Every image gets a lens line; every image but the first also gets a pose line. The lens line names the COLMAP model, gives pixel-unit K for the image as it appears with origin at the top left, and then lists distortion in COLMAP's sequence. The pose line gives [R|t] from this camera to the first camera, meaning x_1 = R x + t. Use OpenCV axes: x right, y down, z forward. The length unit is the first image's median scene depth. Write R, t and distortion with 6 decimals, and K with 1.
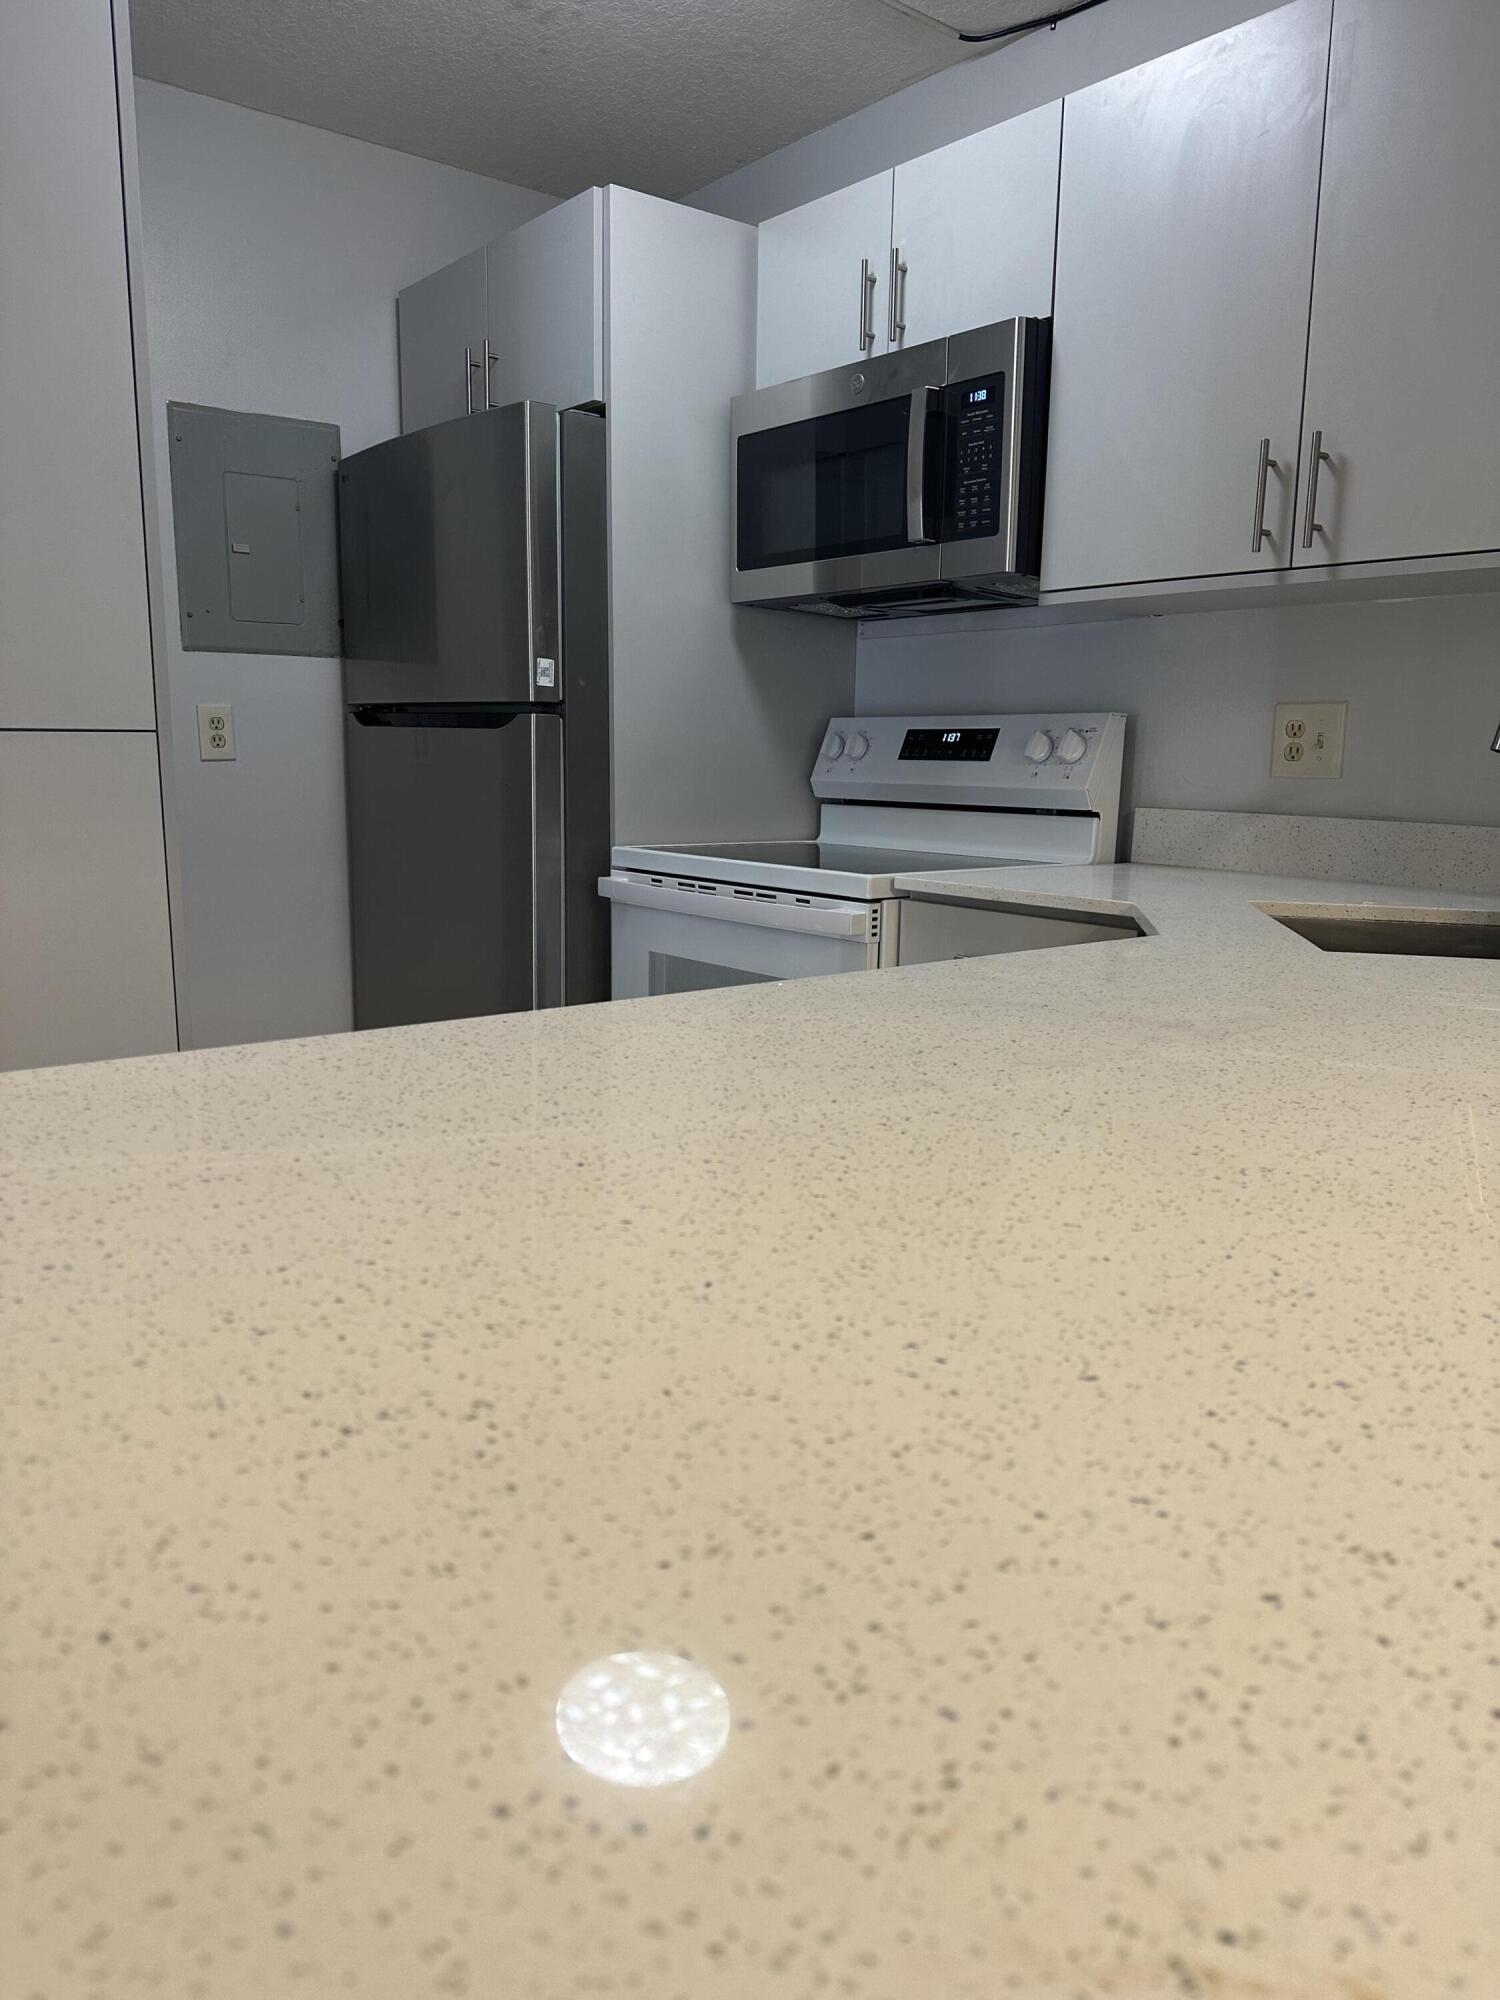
lens RADIAL K [[1425.3, 0, 750.0], [0, 1425.3, 1015.7], [0, 0, 1]] dist [0.057449, -0.009333]
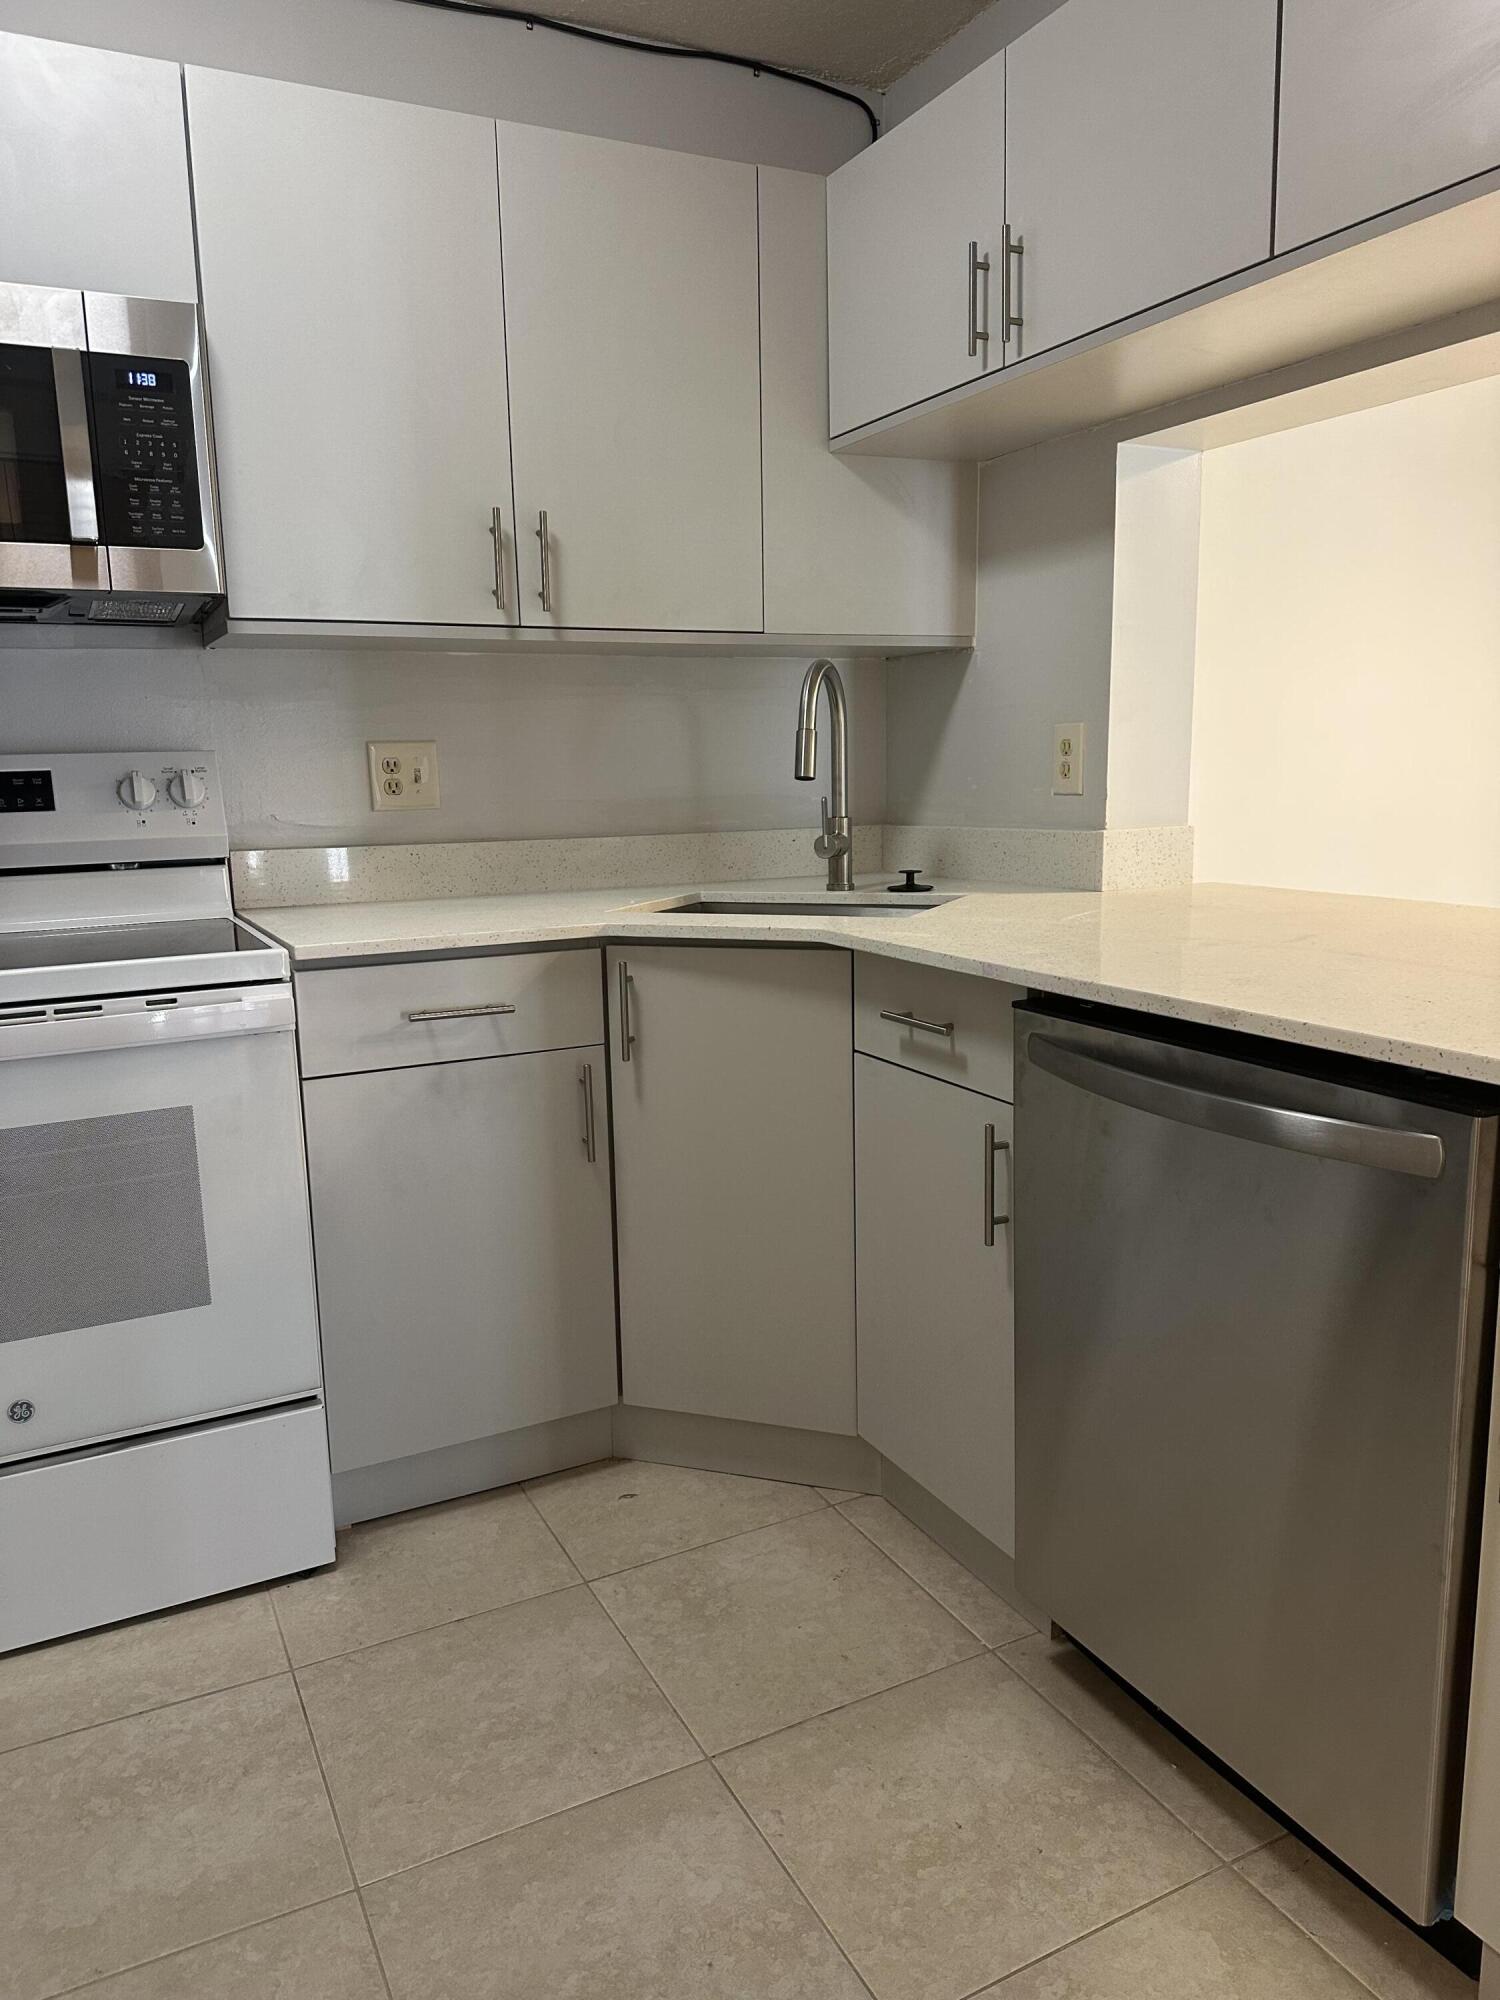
lens RADIAL K [[1425.3, 0, 741.8], [0, 1425.3, 985.5], [0, 0, 1]] dist [0.057449, -0.009333]
pose [[0.241114, -0.173679, 0.954830, -0.615162], [0.208046, 0.970234, 0.123945, -0.119036], [-0.947935, 0.168763, 0.270070, 0.495654]]
